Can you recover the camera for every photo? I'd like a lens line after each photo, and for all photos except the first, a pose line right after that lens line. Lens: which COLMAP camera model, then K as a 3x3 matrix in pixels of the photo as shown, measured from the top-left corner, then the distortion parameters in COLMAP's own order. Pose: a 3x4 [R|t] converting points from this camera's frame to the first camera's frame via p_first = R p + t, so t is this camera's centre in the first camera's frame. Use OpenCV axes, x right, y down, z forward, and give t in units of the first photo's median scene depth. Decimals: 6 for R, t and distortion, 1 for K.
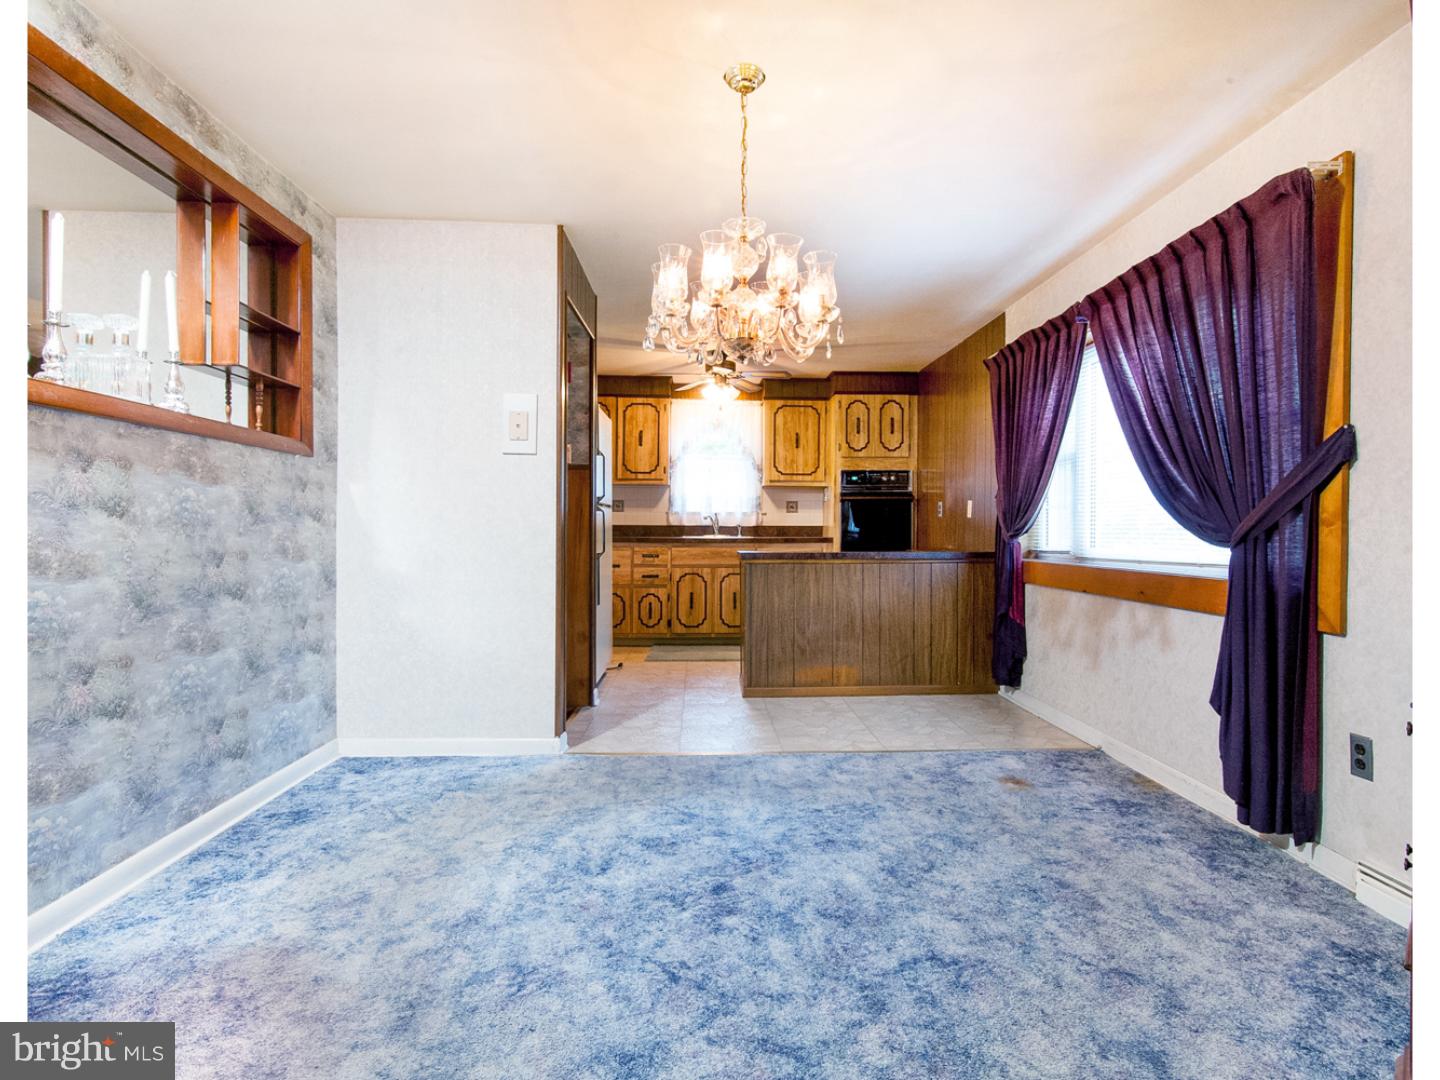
lens RADIAL K [[756.6, 0, 723.5], [0, 756.6, 537.0], [0, 0, 1]] dist [0.000345, 0.000033]
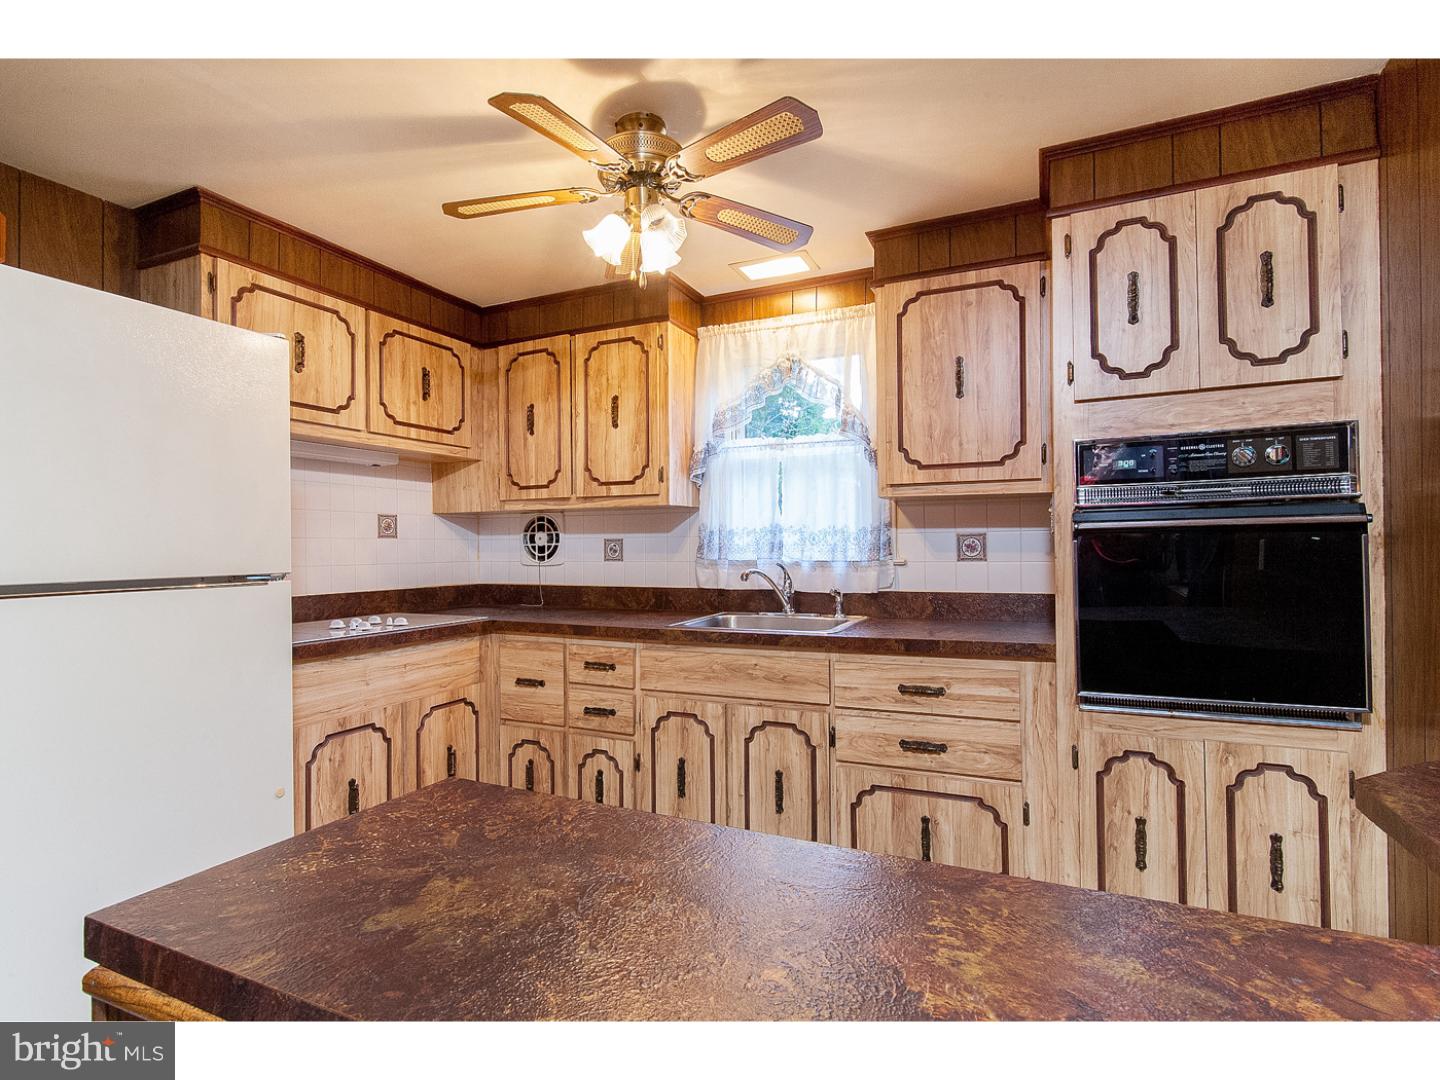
lens RADIAL K [[691.5, 0, 712.9], [0, 691.5, 541.3], [0, 0, 1]] dist [0.001352, 0.000721]
pose [[0.888795, -0.016520, -0.458008, 0.151629], [0.008820, 0.999782, -0.018945, -0.040190], [0.458221, 0.012799, 0.888746, 0.657086]]
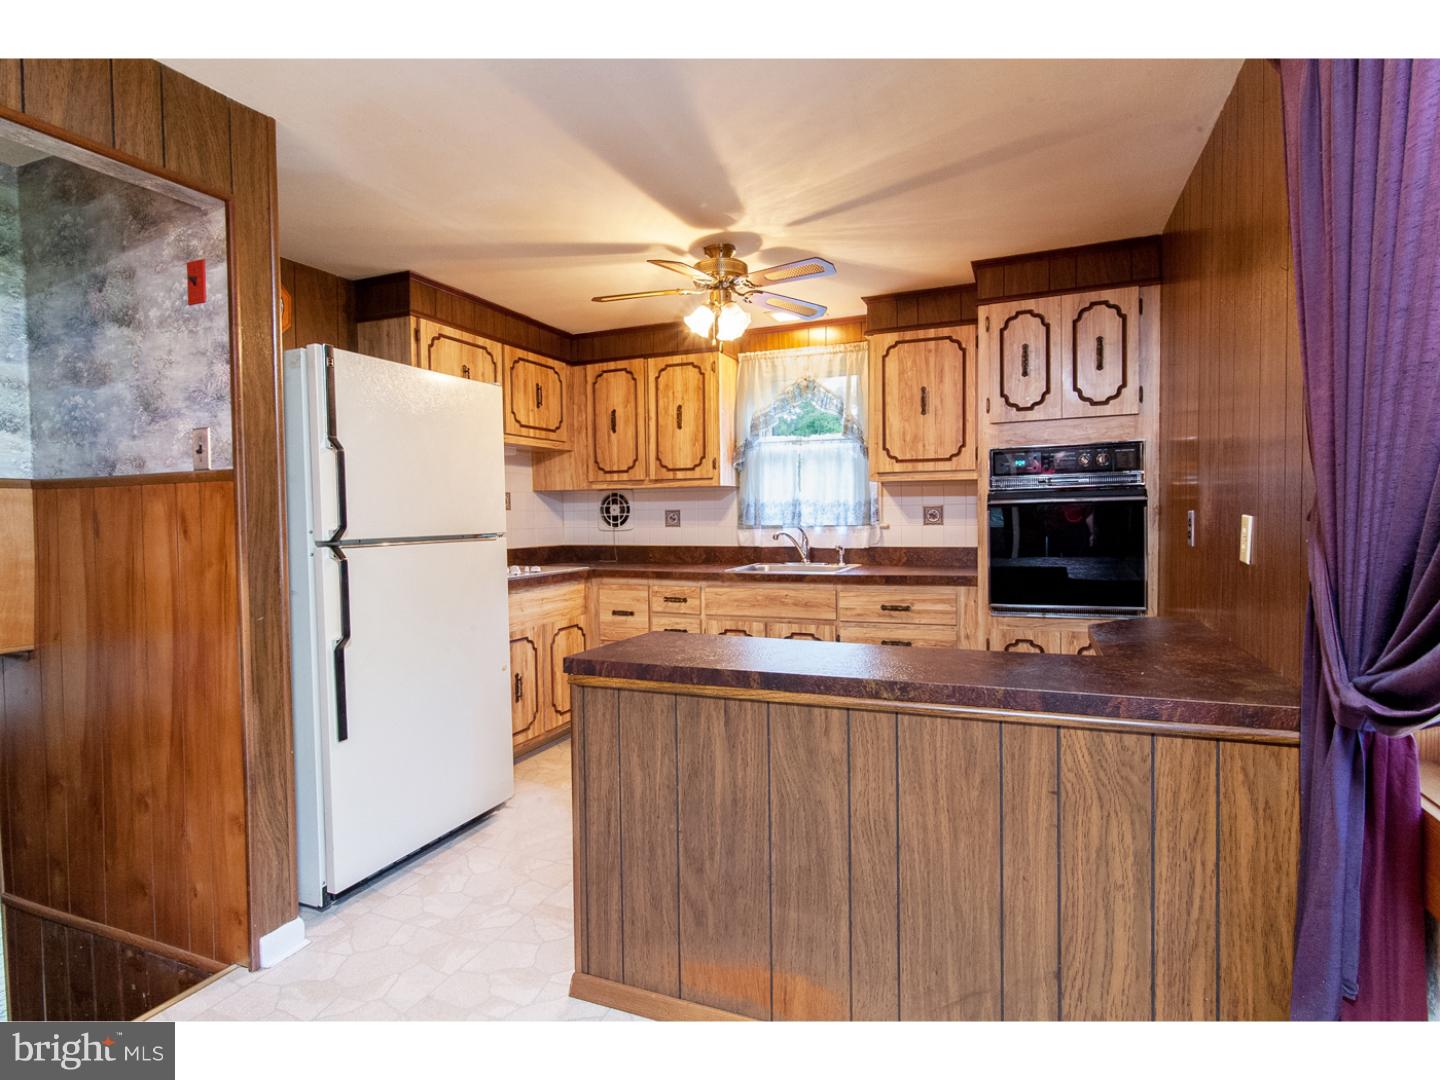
lens RADIAL K [[689.6, 0, 750.5], [0, 689.6, 538.2], [0, 0, 1]] dist [0.005830, -0.000147]
pose [[0.913538, -0.002826, -0.406743, 0.197563], [0.012958, 0.999670, 0.022160, -0.038679], [0.406546, -0.025514, 0.913274, 0.488245]]
